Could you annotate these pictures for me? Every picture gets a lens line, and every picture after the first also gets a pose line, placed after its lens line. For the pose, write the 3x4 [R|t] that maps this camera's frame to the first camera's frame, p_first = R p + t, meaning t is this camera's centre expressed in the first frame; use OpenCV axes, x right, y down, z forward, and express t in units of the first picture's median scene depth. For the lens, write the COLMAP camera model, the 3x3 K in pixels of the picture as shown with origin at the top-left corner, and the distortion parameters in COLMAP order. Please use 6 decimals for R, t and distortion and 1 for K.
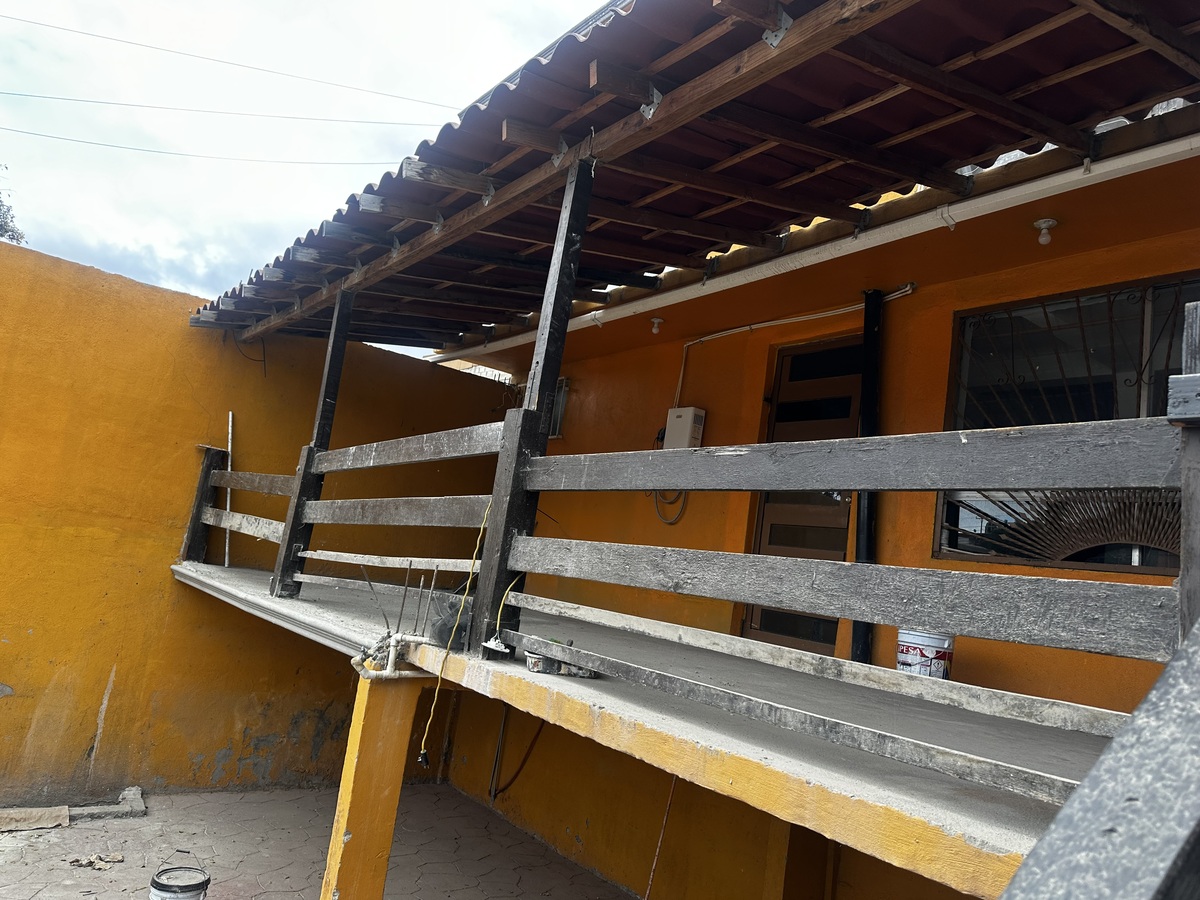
lens RADIAL K [[852.7, 0, 586.4], [0, 852.7, 450.4], [0, 0, 1]] dist [0.011603, -0.005233]
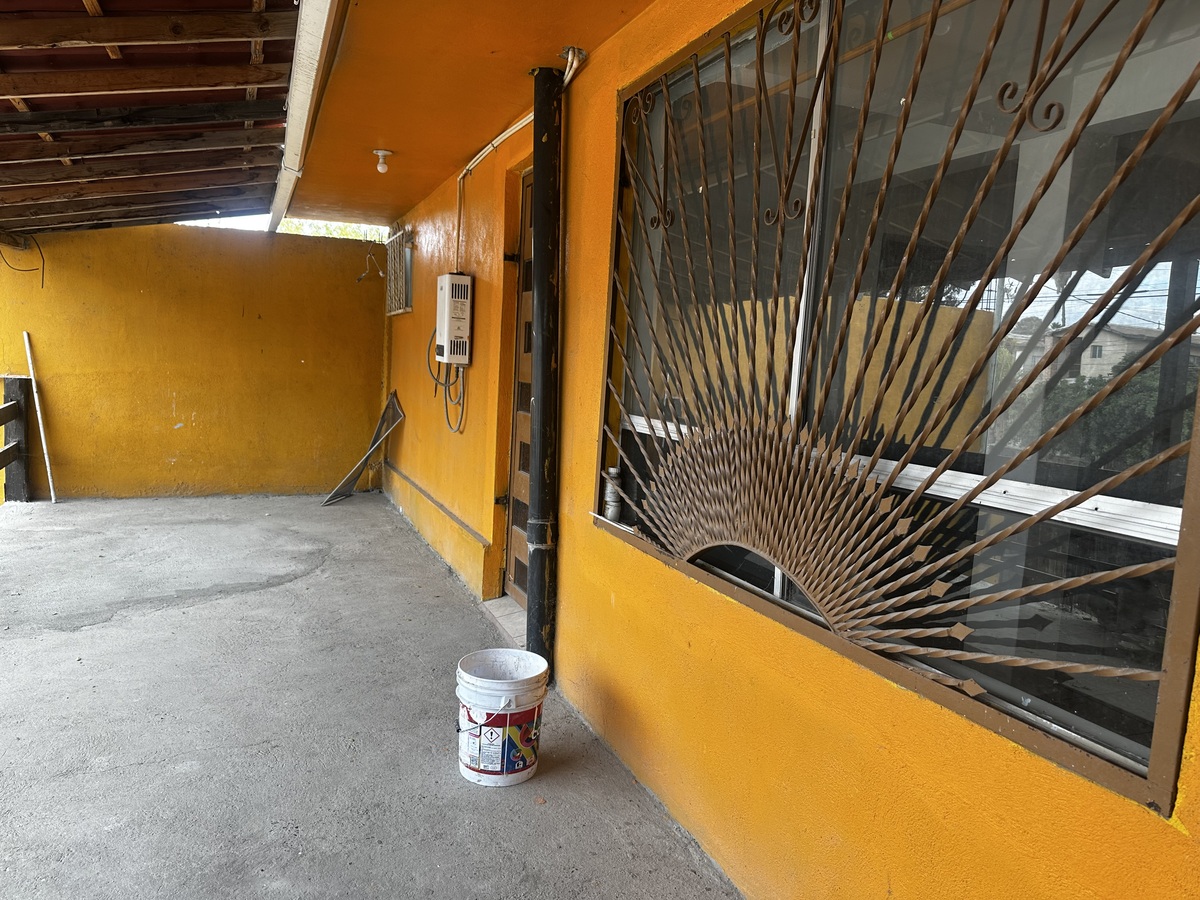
lens RADIAL K [[846.2, 0, 600.0], [0, 846.2, 450.0], [0, 0, 1]] dist [0.108702, -0.188491]
pose [[0.960237, -0.065891, -0.271301, 0.562315], [0.127591, 0.967905, 0.216518, -0.058764], [0.248327, -0.242524, 0.937825, 0.417250]]
